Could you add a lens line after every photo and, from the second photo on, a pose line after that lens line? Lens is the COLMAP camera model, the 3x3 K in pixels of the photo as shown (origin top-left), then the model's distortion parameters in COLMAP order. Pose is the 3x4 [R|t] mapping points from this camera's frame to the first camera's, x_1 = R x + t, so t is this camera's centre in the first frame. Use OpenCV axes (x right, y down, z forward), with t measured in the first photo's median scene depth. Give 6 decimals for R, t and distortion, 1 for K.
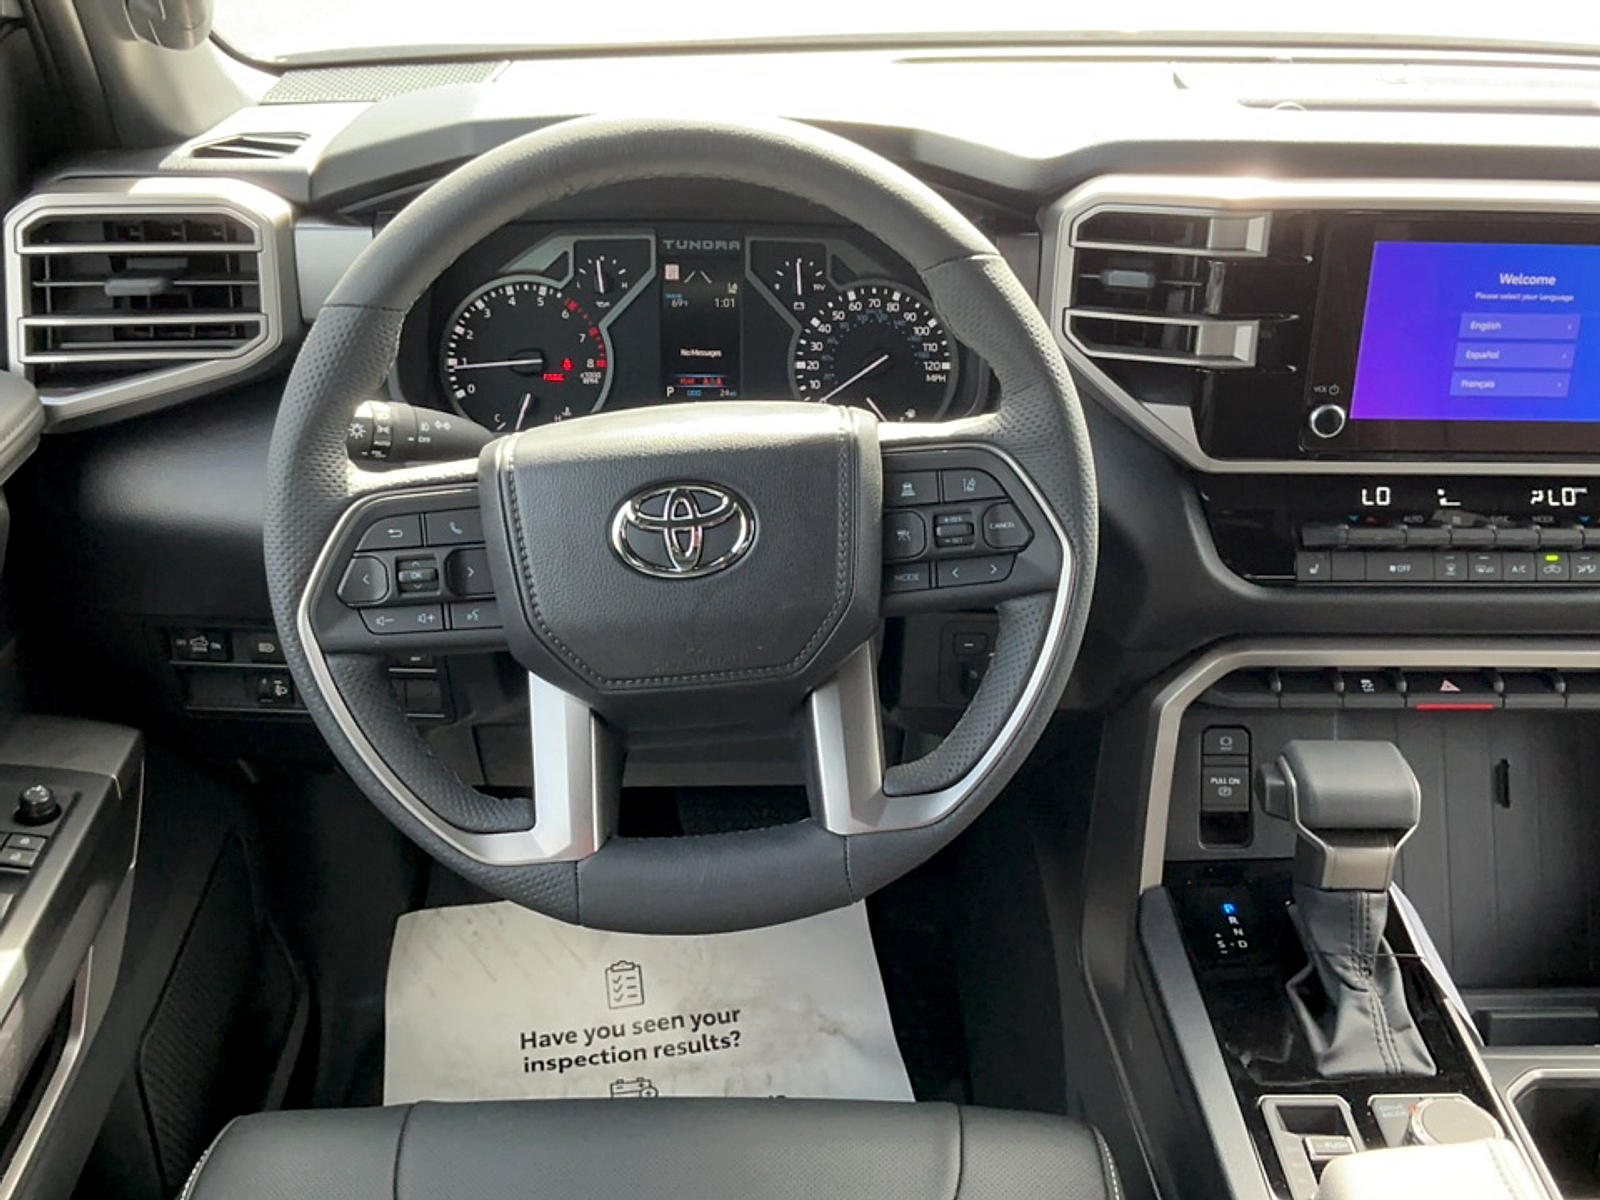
lens RADIAL K [[1706.1, 0, 808.2], [0, 1706.1, 589.9], [0, 0, 1]] dist [0.172640, -0.412544]
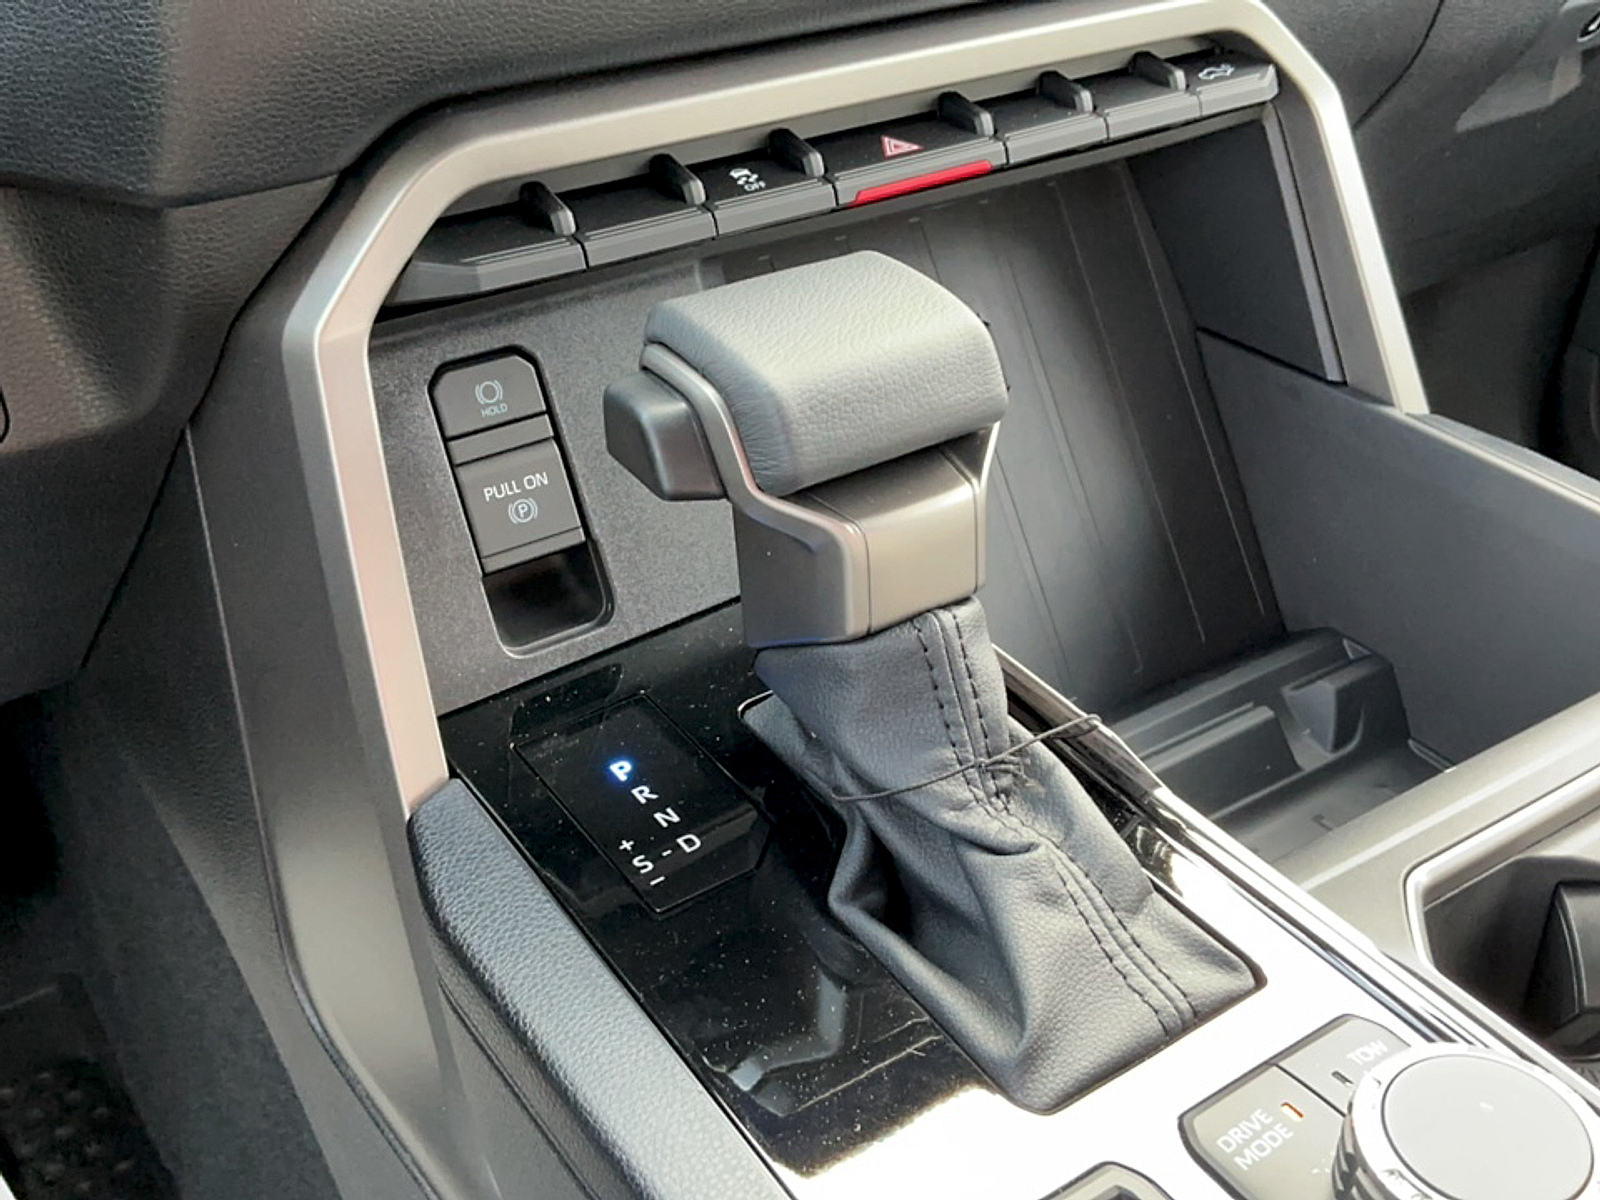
lens RADIAL K [[1706.1, 0, 808.2], [0, 1706.1, 589.9], [0, 0, 1]] dist [0.172640, -0.412544]
pose [[0.844181, -0.308155, 0.438633, 0.119050], [0.272853, 0.951335, 0.143221, 0.100392], [-0.461422, -0.001222, 0.887180, 0.636288]]
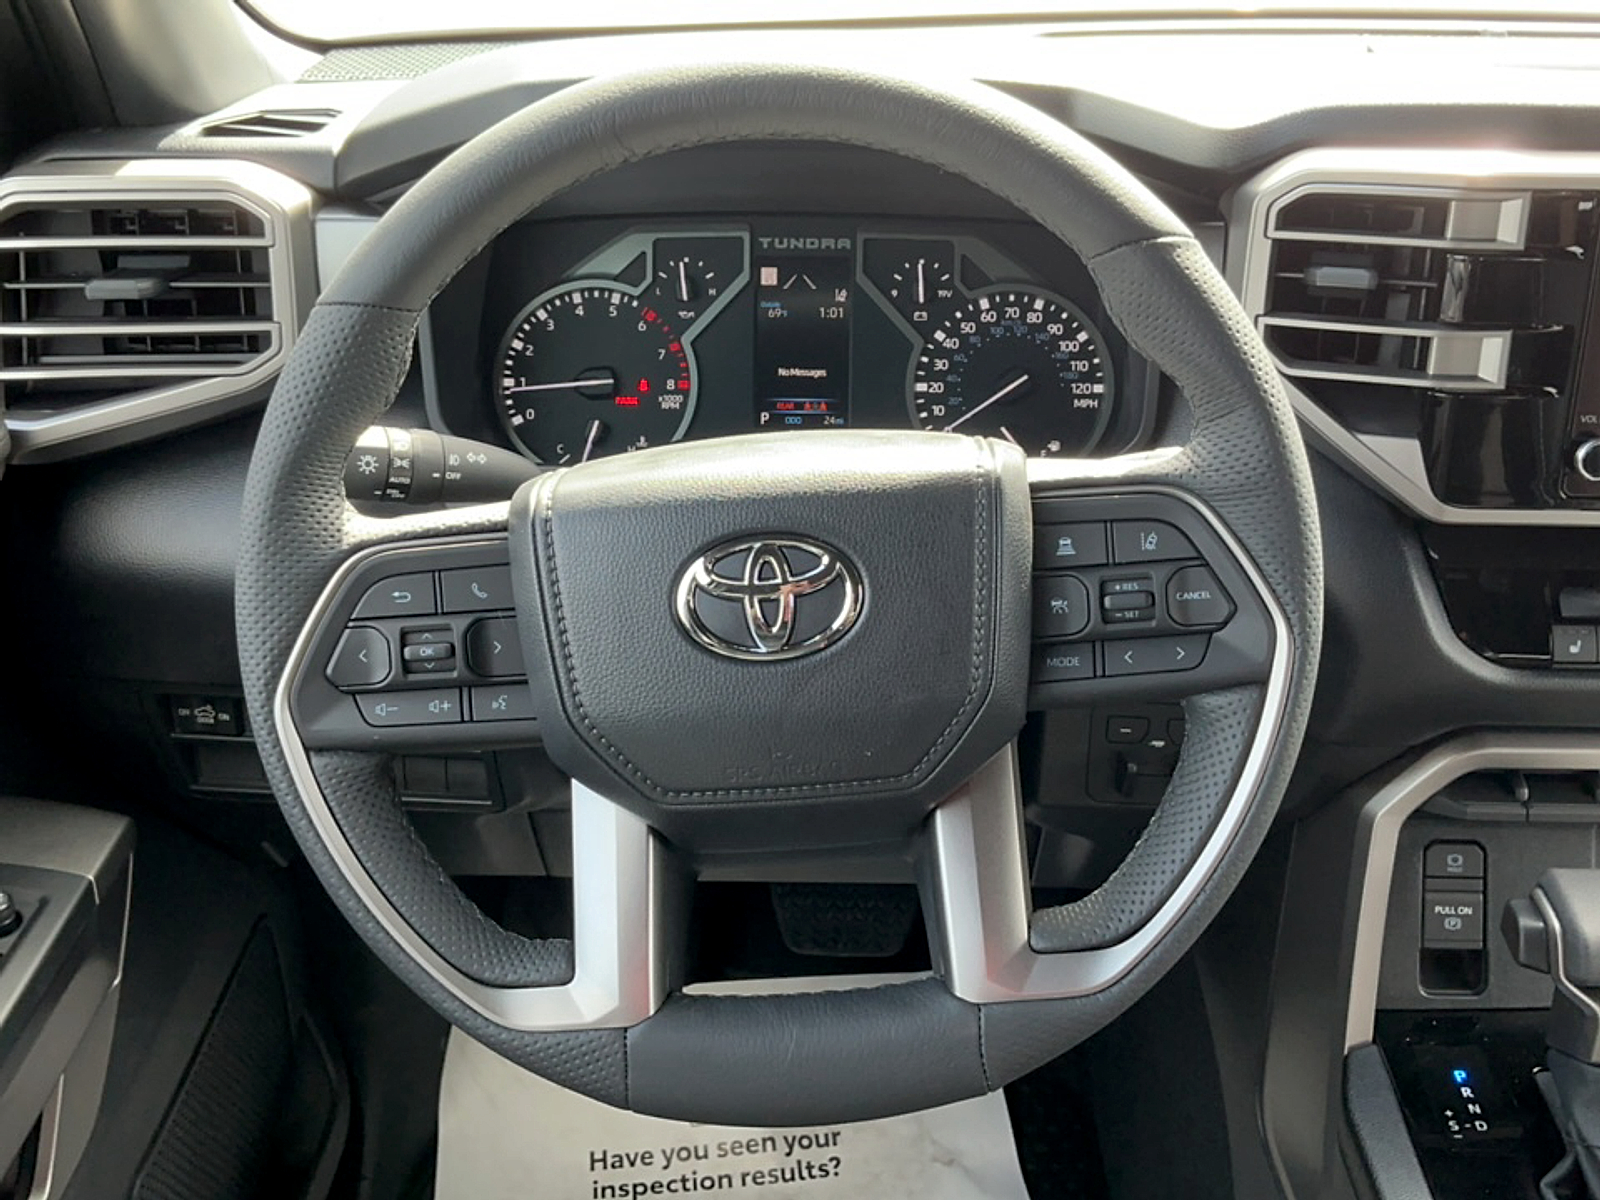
lens RADIAL K [[1706.1, 0, 808.2], [0, 1706.1, 589.9], [0, 0, 1]] dist [0.172640, -0.412544]
pose [[0.997911, 0.011929, -0.063497, -0.006023], [-0.013049, 0.999766, -0.017244, -0.020215], [0.063276, 0.018036, 0.997833, 0.190872]]
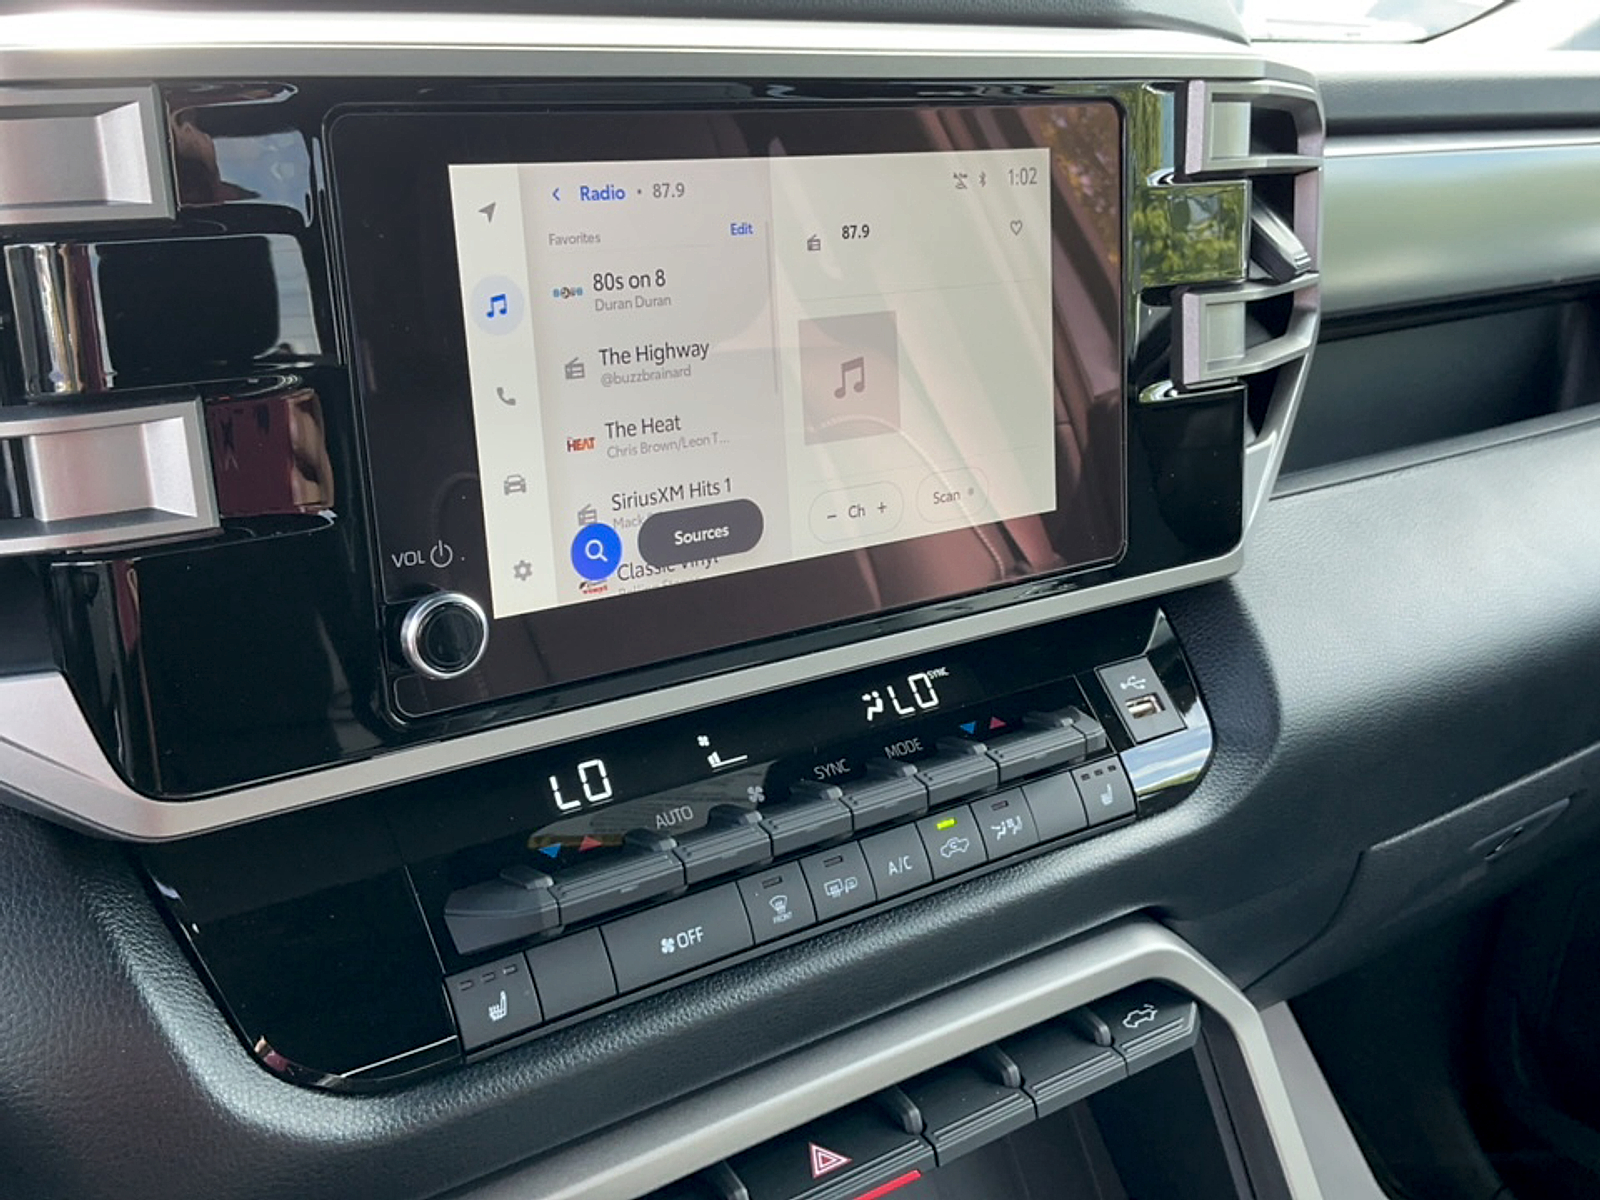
lens RADIAL K [[1706.1, 0, 808.2], [0, 1706.1, 589.9], [0, 0, 1]] dist [0.172640, -0.412544]
pose [[0.825642, -0.185197, 0.532933, 0.162571], [0.259301, 0.963476, -0.066907, -0.060079], [-0.501077, 0.193431, 0.843508, 0.626456]]
